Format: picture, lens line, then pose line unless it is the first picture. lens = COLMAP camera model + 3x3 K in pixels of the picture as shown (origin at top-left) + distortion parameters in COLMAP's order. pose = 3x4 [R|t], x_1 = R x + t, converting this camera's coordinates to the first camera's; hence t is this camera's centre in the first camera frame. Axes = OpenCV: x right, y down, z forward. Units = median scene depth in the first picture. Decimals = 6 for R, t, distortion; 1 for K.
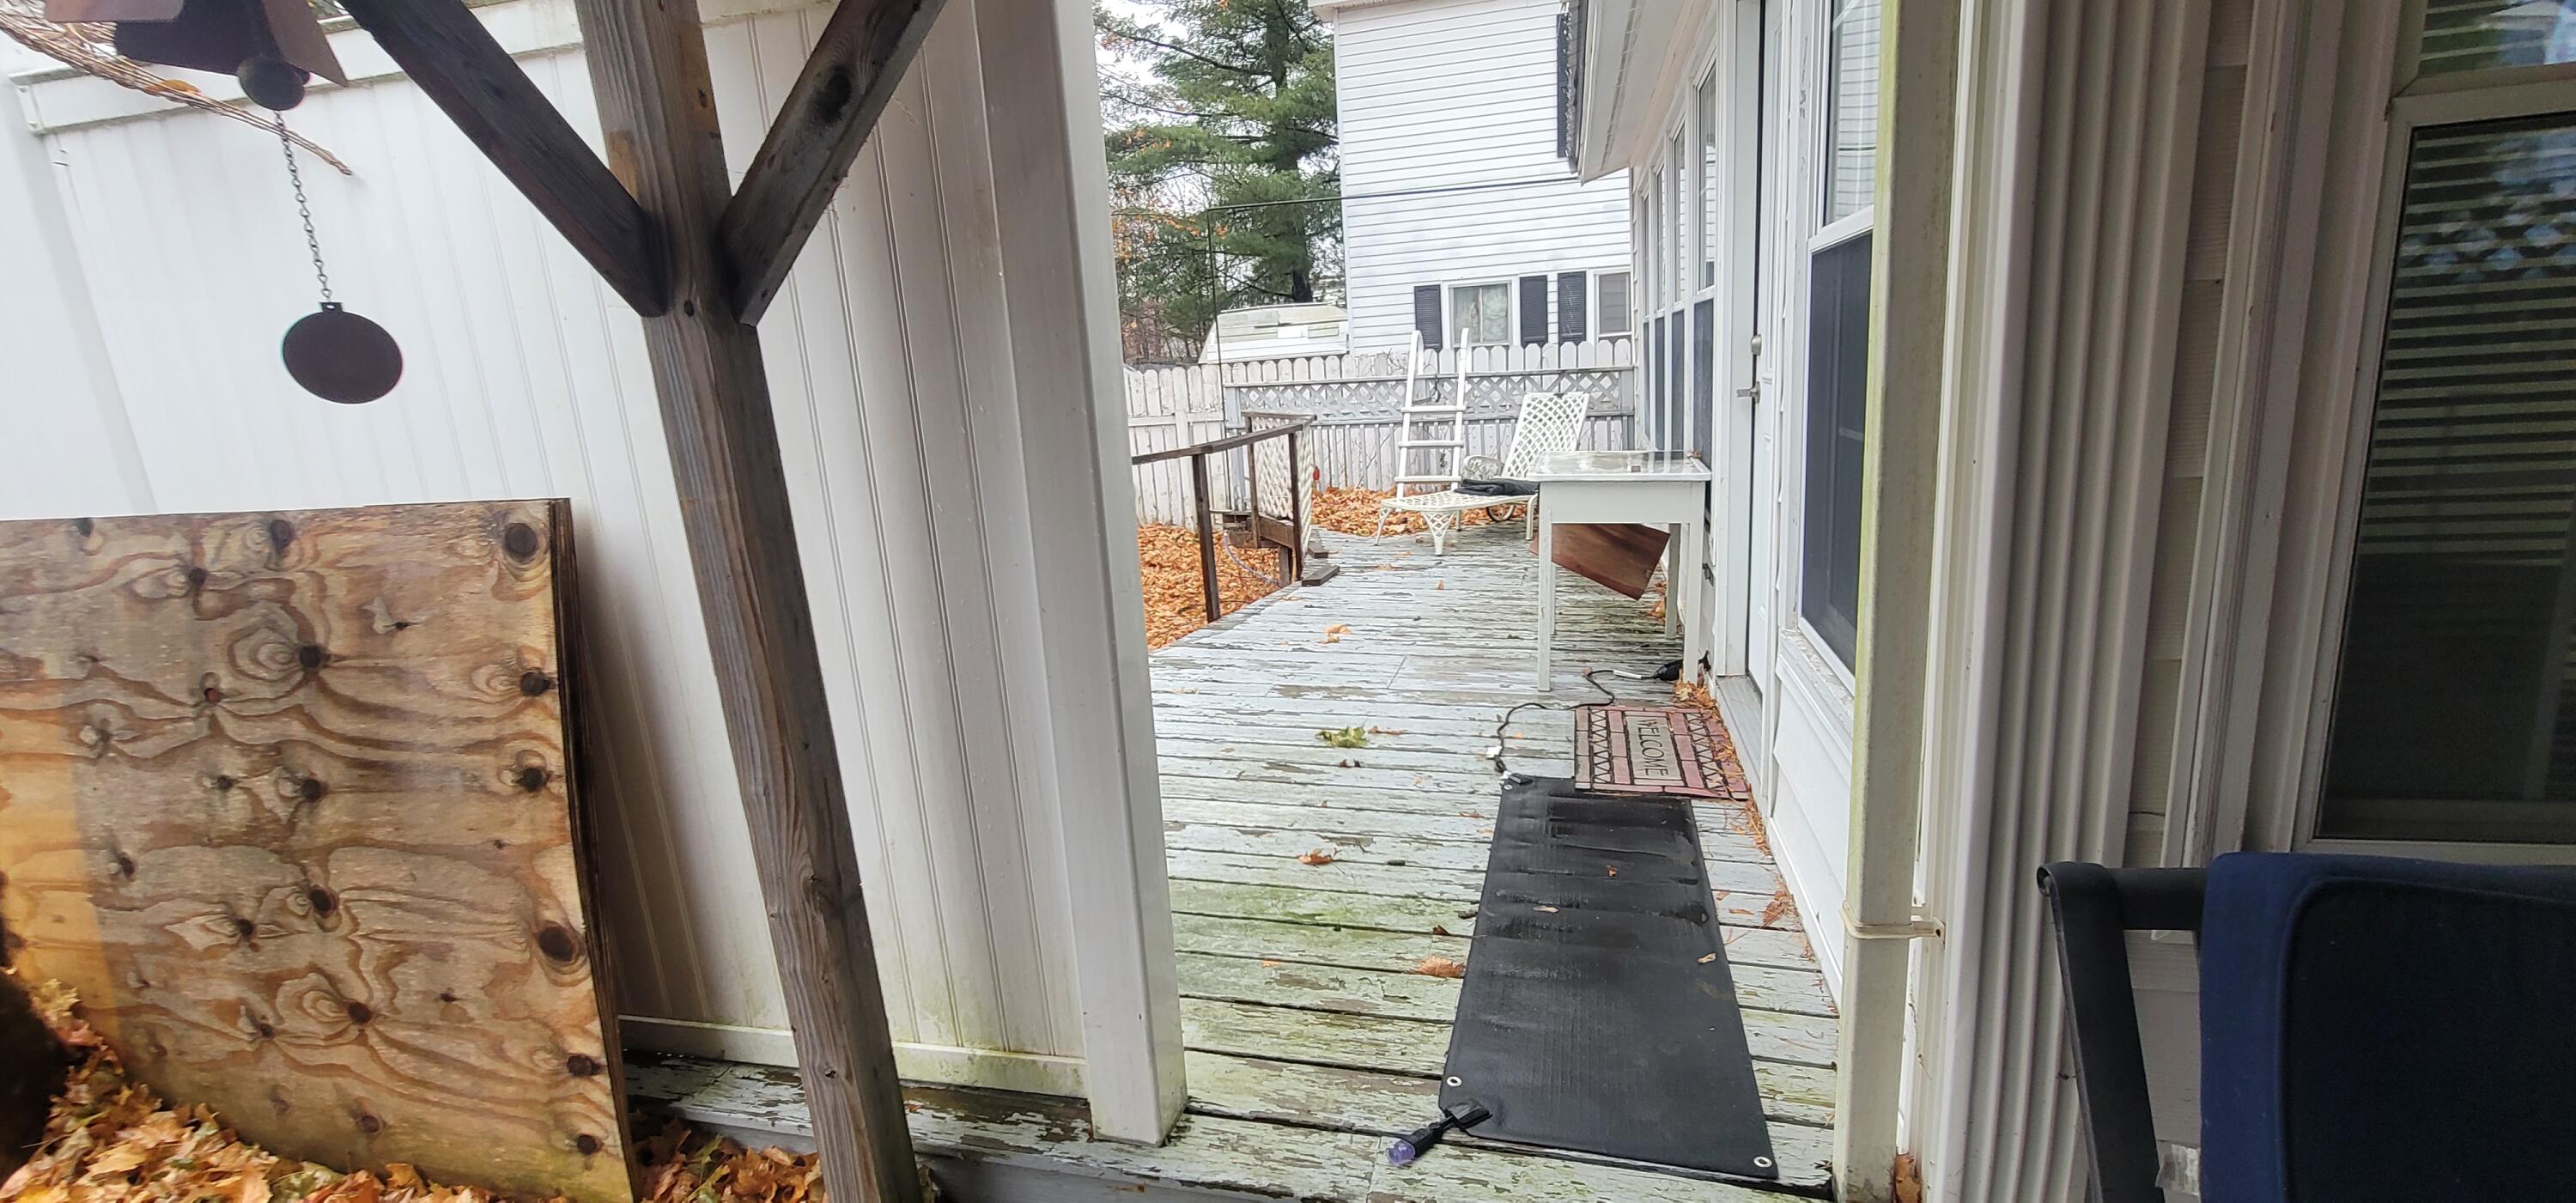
lens RADIAL K [[1054.2, 0, 1287.2], [0, 1054.2, 598.0], [0, 0, 1]] dist [-0.007397, 0.001607]
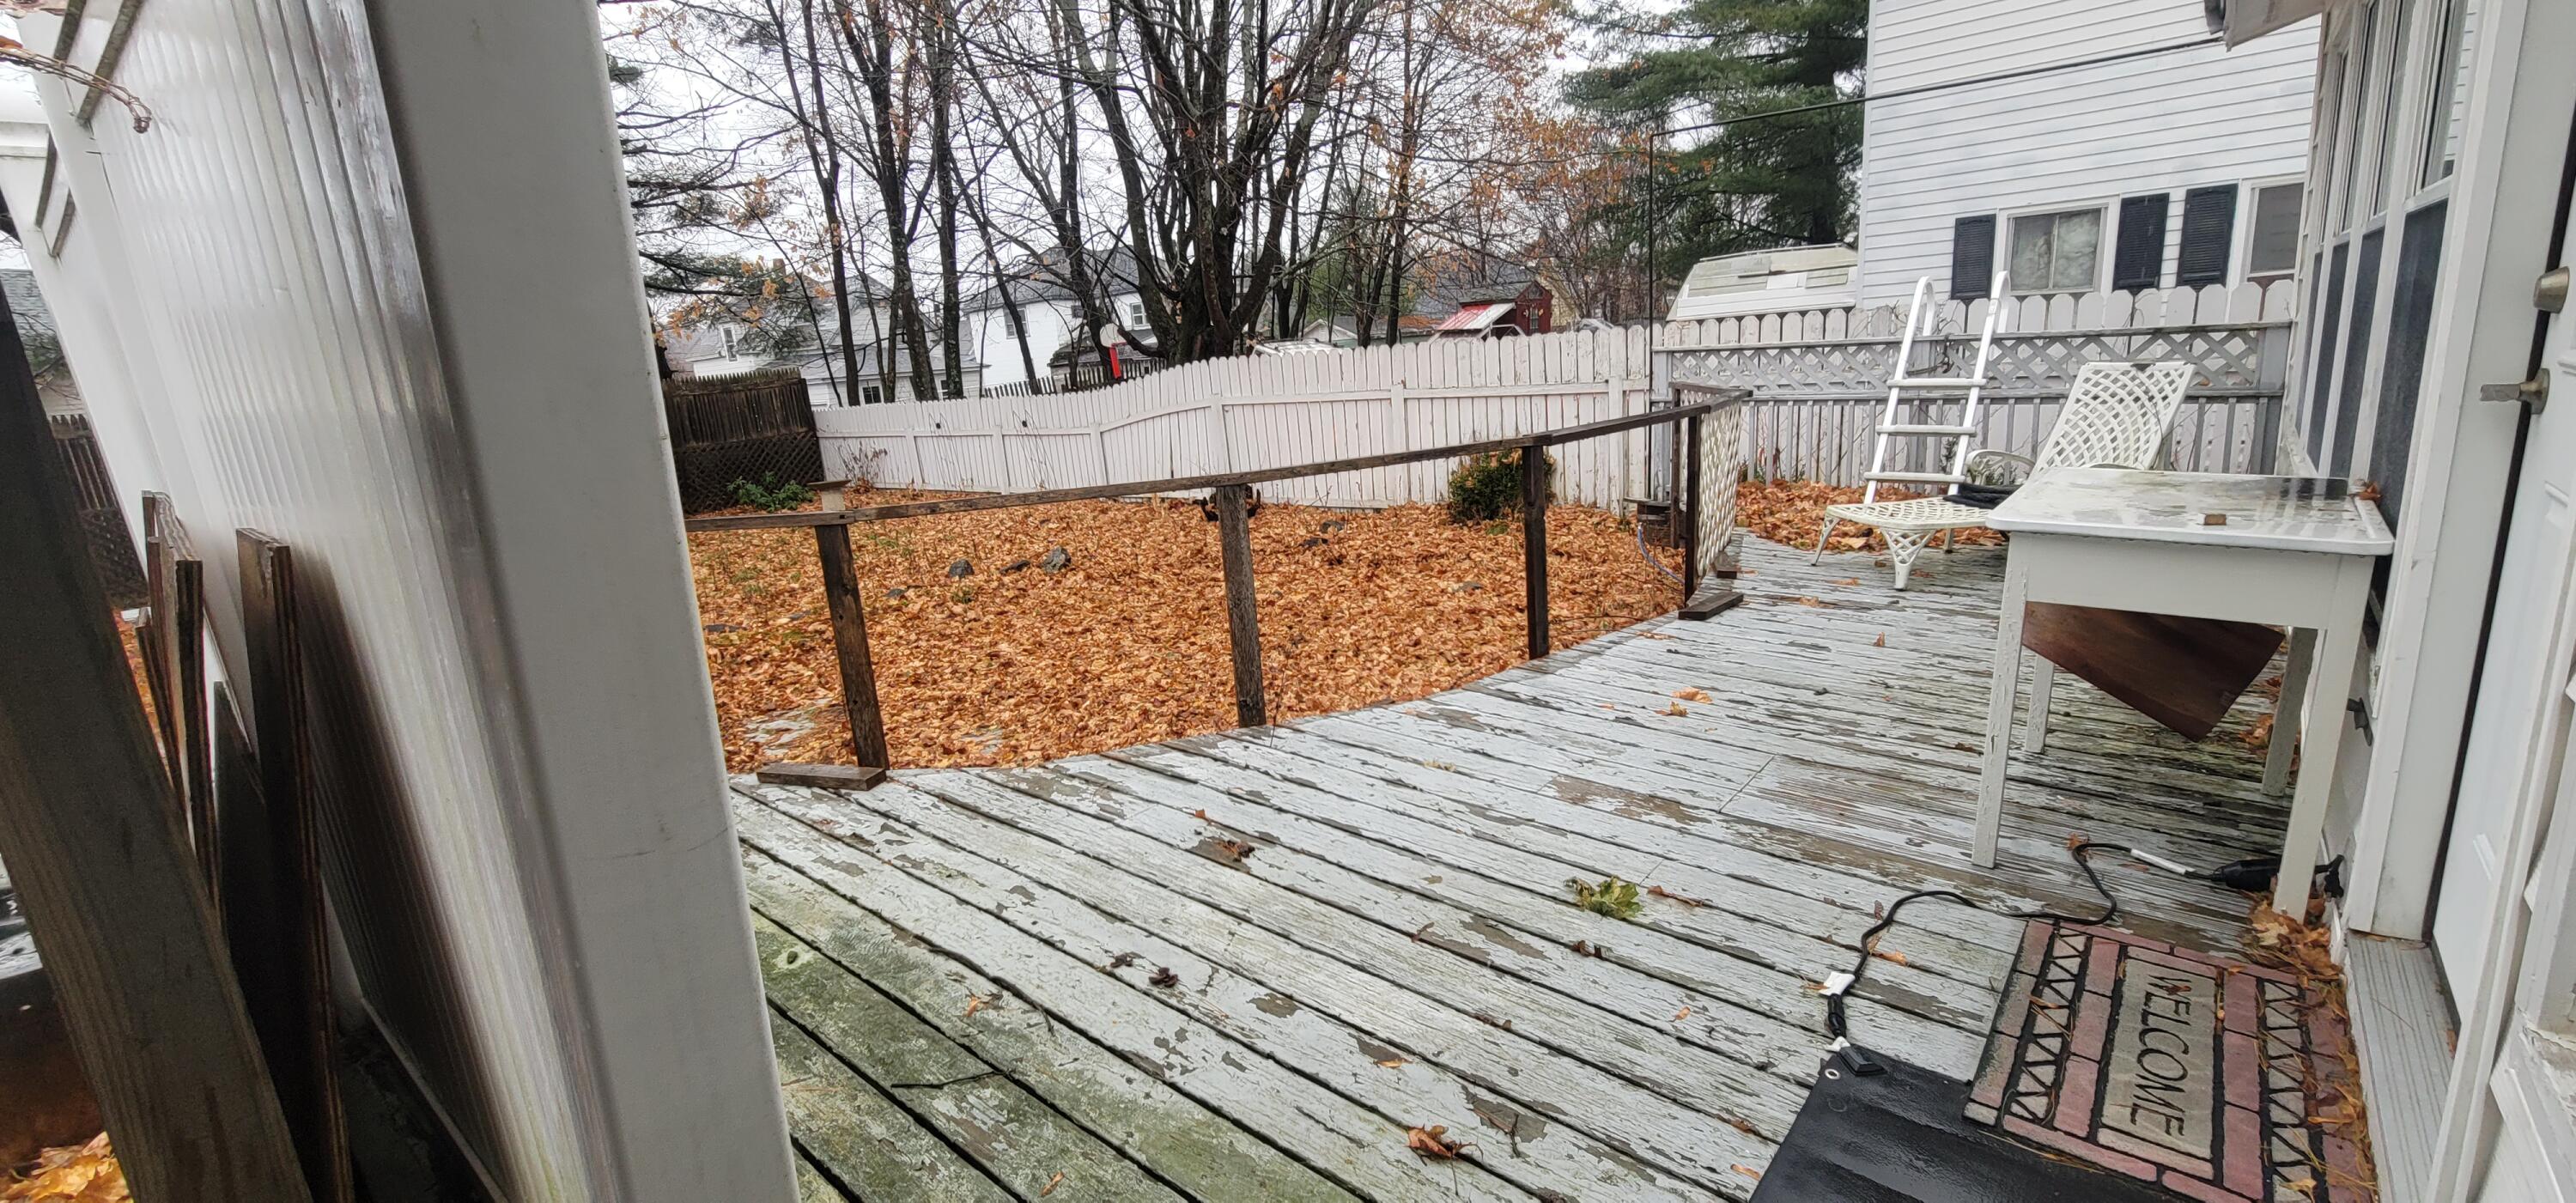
lens RADIAL K [[1054.2, 0, 1293.4], [0, 1054.2, 604.5], [0, 0, 1]] dist [-0.007397, 0.001607]
pose [[0.900965, 0.101360, -0.421886, 0.082735], [-0.082278, 0.994601, 0.063247, -0.046225], [0.426019, -0.022272, 0.904440, 0.183965]]
